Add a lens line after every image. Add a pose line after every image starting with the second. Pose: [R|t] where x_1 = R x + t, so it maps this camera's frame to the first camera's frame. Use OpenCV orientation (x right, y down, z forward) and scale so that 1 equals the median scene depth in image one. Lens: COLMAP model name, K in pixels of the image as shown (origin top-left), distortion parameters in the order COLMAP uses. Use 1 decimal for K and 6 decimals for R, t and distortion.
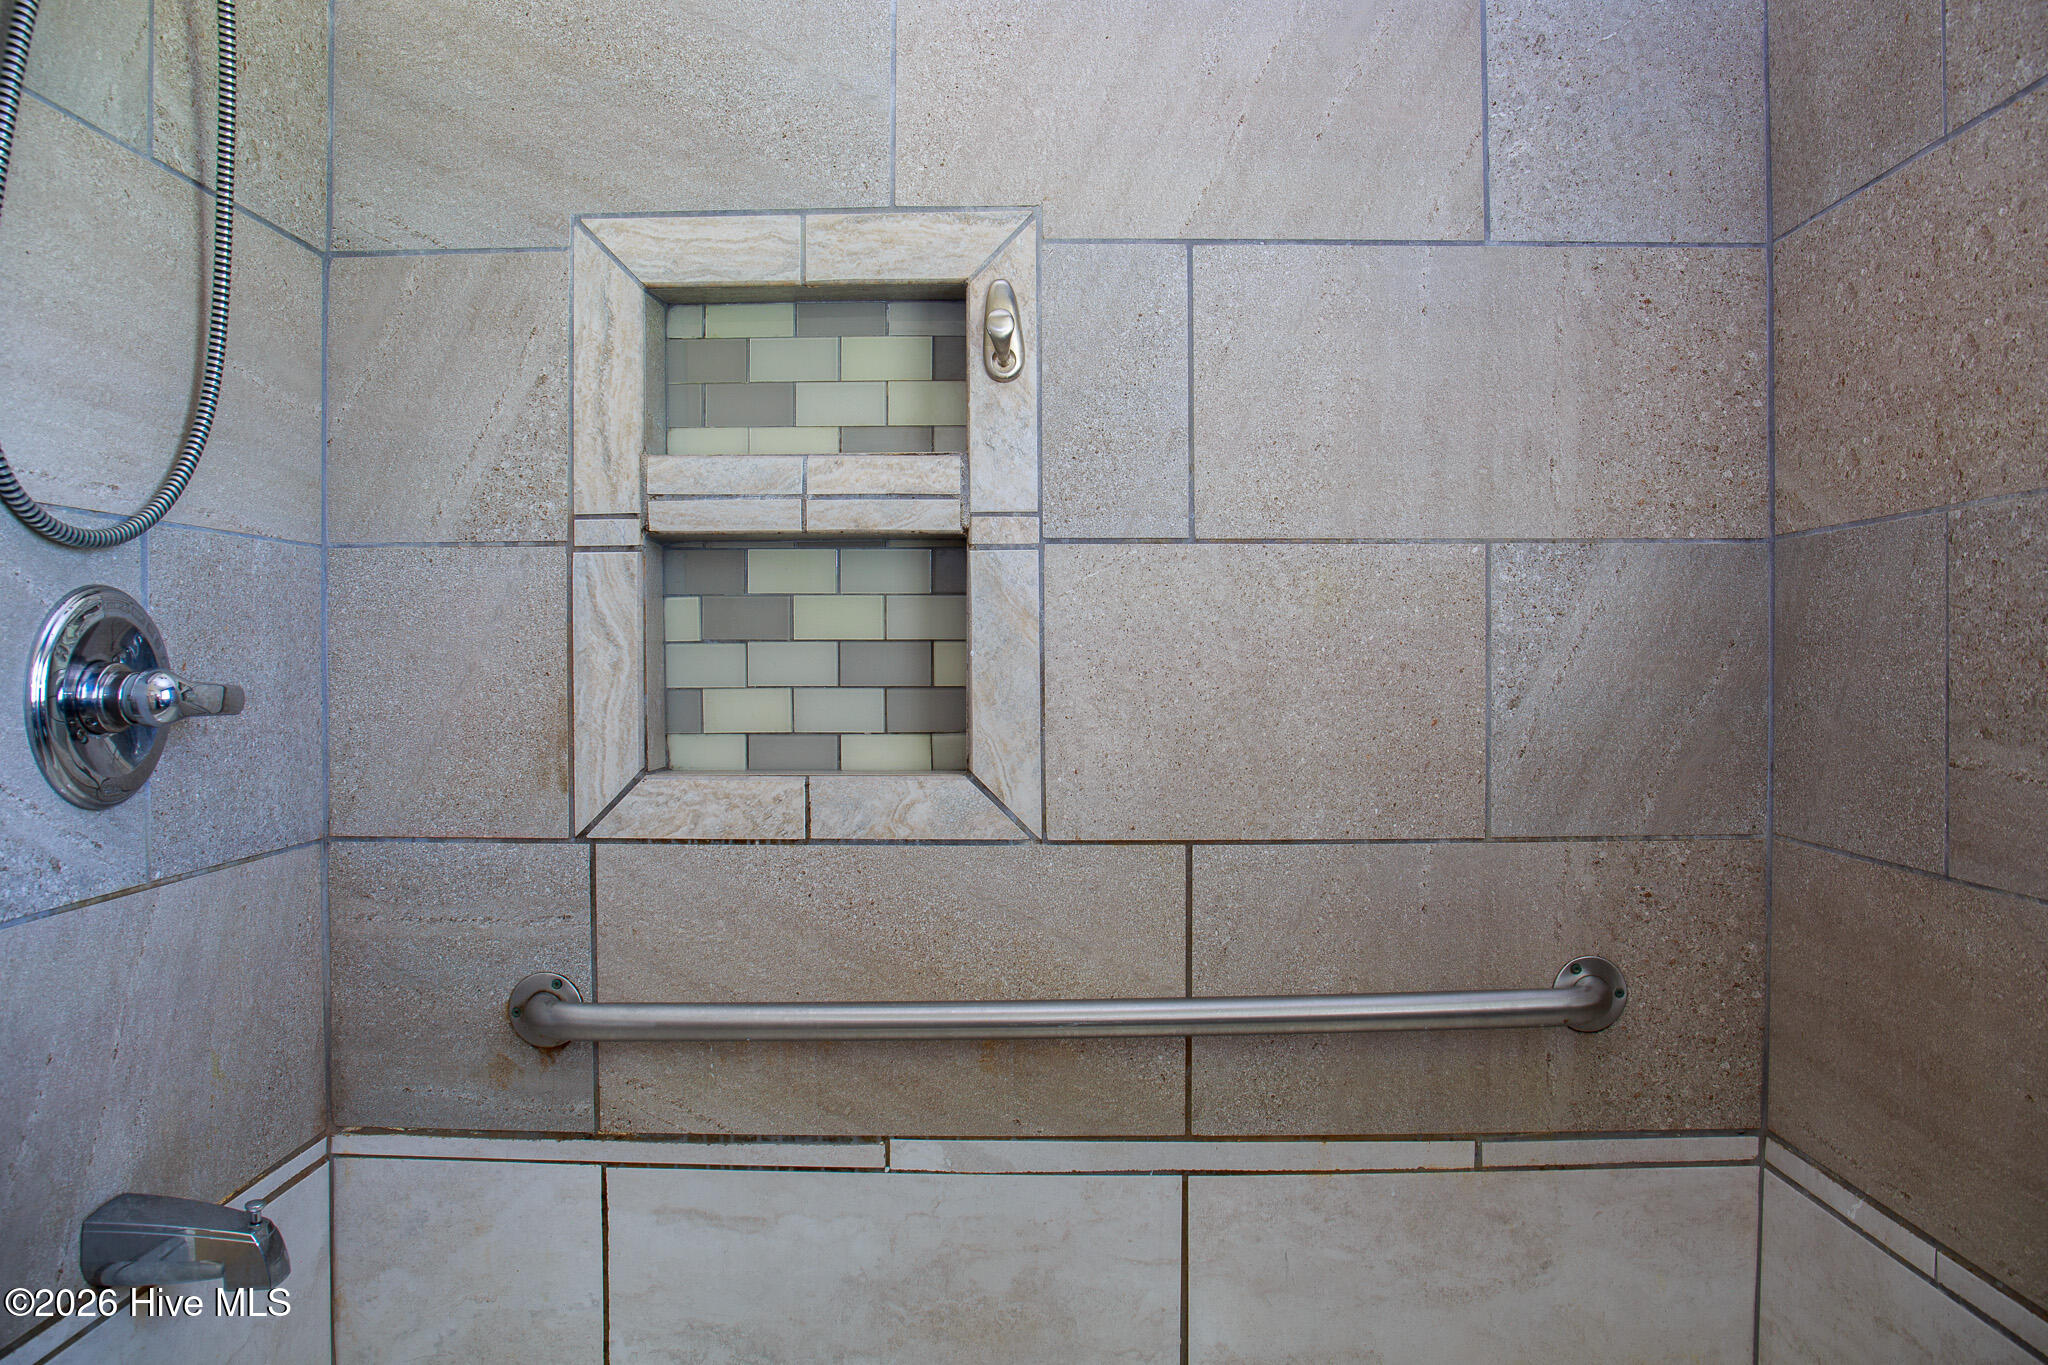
lens RADIAL K [[1444.9, 0, 1034.8], [0, 1444.9, 665.2], [0, 0, 1]] dist [-0.106895, 0.087409]
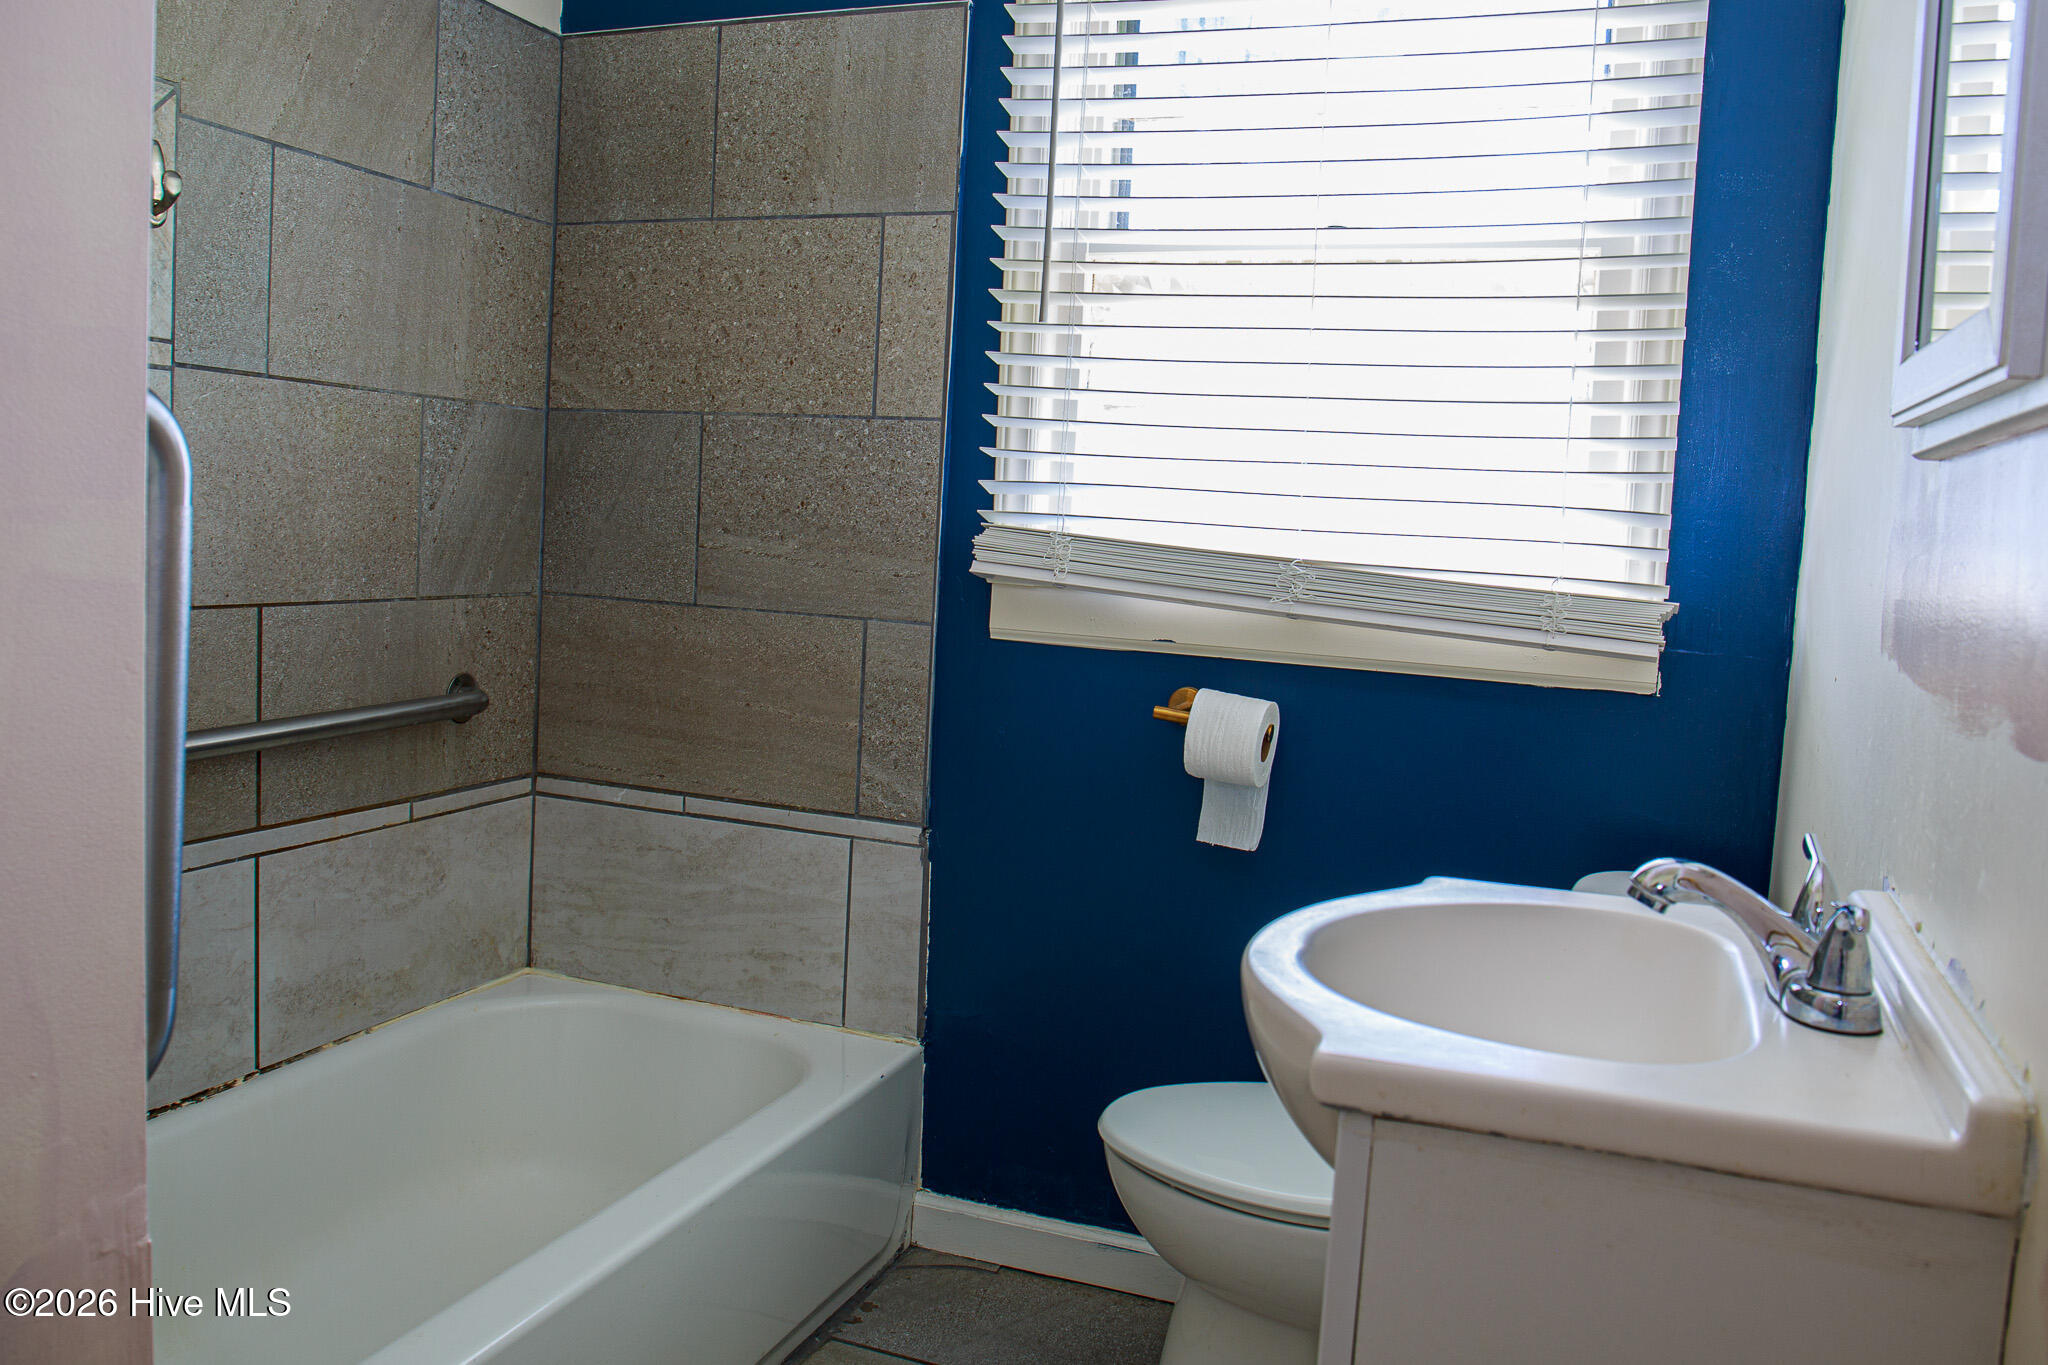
lens RADIAL K [[1649.1, 0, 1024.0], [0, 1649.1, 682.5], [0, 0, 1]] dist [-0.129601, 0.075238]
pose [[0.337269, -0.069302, 0.938854, -1.053797], [-0.054879, 0.994143, 0.093098, 0.017622], [-0.939807, -0.082923, 0.331491, -0.155151]]
